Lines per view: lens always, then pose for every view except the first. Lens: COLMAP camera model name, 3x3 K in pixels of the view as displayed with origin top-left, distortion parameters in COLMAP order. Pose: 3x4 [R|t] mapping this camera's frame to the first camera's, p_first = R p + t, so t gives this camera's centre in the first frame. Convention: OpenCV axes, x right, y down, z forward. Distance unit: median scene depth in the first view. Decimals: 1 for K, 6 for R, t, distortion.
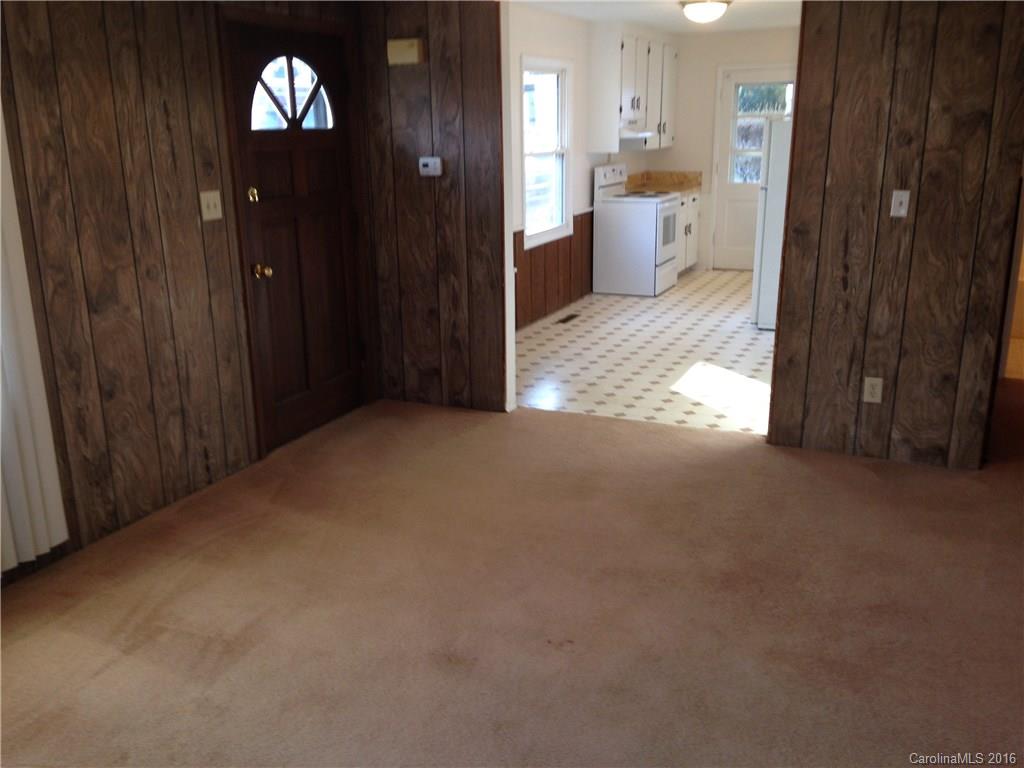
lens RADIAL K [[928.8, 0, 511.7], [0, 928.8, 378.7], [0, 0, 1]] dist [0.050154, 0.016777]
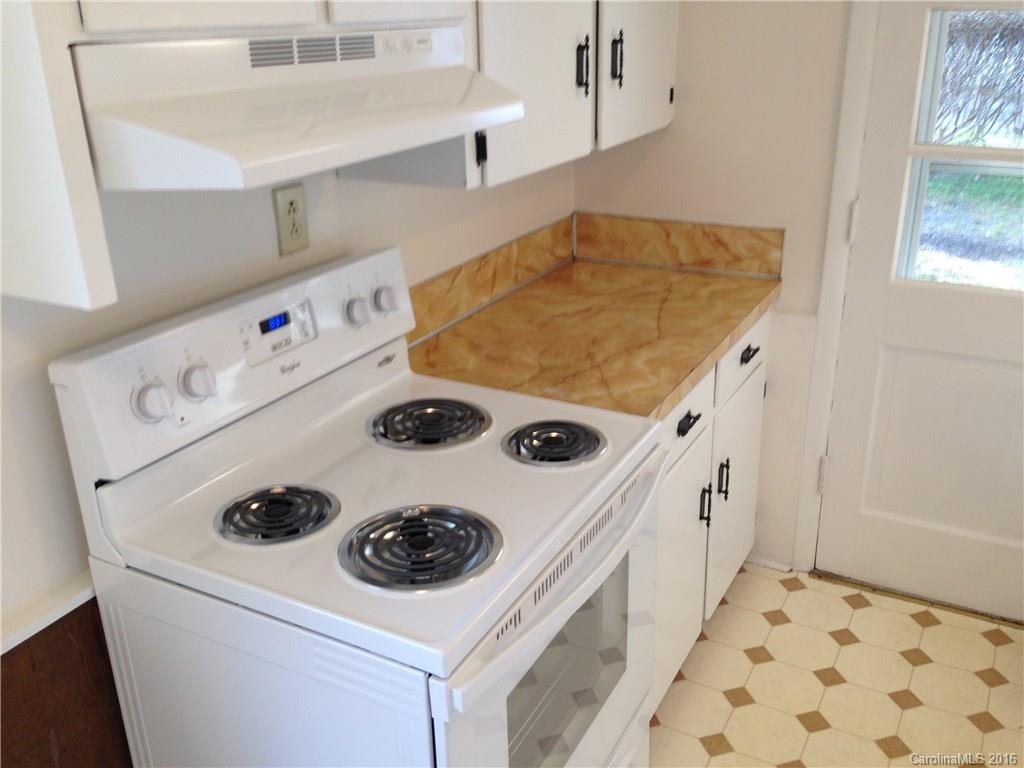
lens RADIAL K [[928.8, 0, 532.2], [0, 928.8, 377.9], [0, 0, 1]] dist [0.050154, 0.016777]
pose [[0.997914, 0.016386, -0.062436, 0.173663], [-0.009468, 0.993939, 0.109527, -0.238591], [0.063852, -0.108708, 0.992021, 0.845537]]
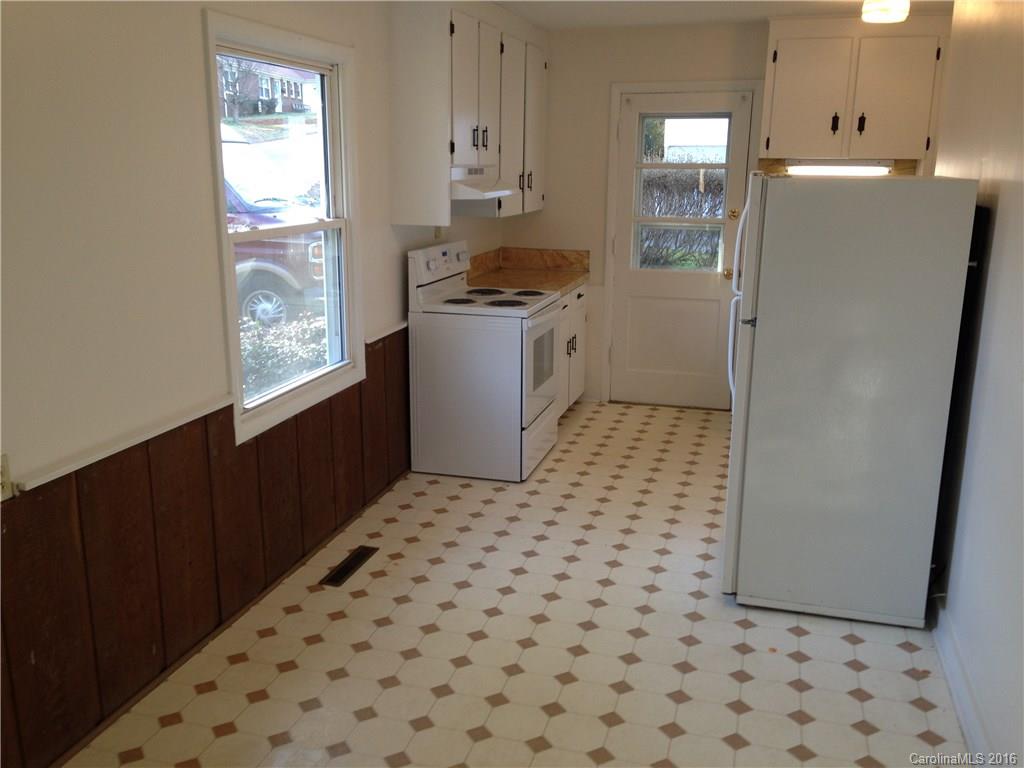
lens RADIAL K [[928.8, 0, 510.1], [0, 928.8, 385.8], [0, 0, 1]] dist [0.050154, 0.016777]
pose [[0.989237, -0.013565, 0.145689, 0.066511], [0.018801, 0.999224, -0.034621, -0.125681], [-0.145106, 0.036987, 0.988724, 0.447090]]
